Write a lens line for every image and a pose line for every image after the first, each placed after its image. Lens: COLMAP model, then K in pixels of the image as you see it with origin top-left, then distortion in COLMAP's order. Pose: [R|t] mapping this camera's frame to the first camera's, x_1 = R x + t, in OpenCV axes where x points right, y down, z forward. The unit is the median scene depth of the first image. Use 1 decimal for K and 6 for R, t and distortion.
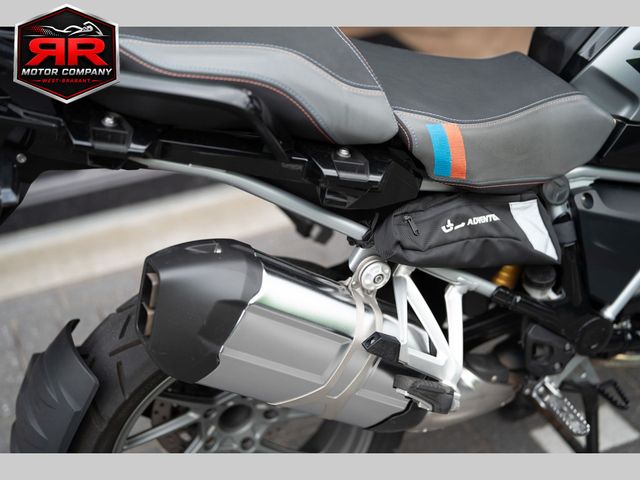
lens RADIAL K [[936.3, 0, 309.9], [0, 936.3, 239.6], [0, 0, 1]] dist [-0.045475, 1.015379]
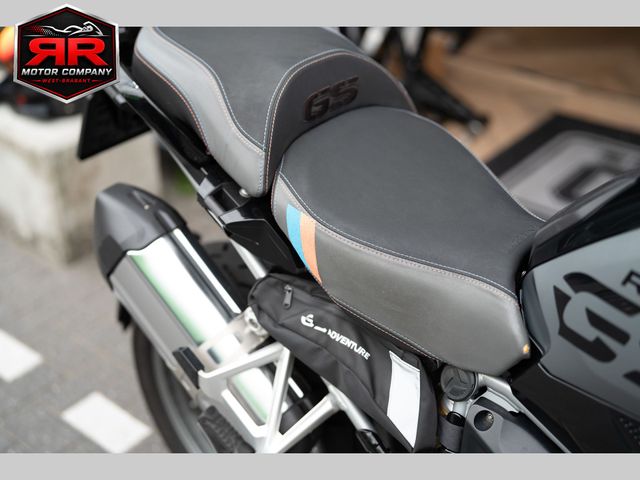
lens RADIAL K [[936.3, 0, 309.9], [0, 936.3, 239.6], [0, 0, 1]] dist [-0.045475, 1.015379]
pose [[0.397700, 0.472385, -0.786567, 0.850021], [-0.490246, 0.834049, 0.253025, -0.321479], [0.775560, 0.284983, 0.563286, 0.421724]]
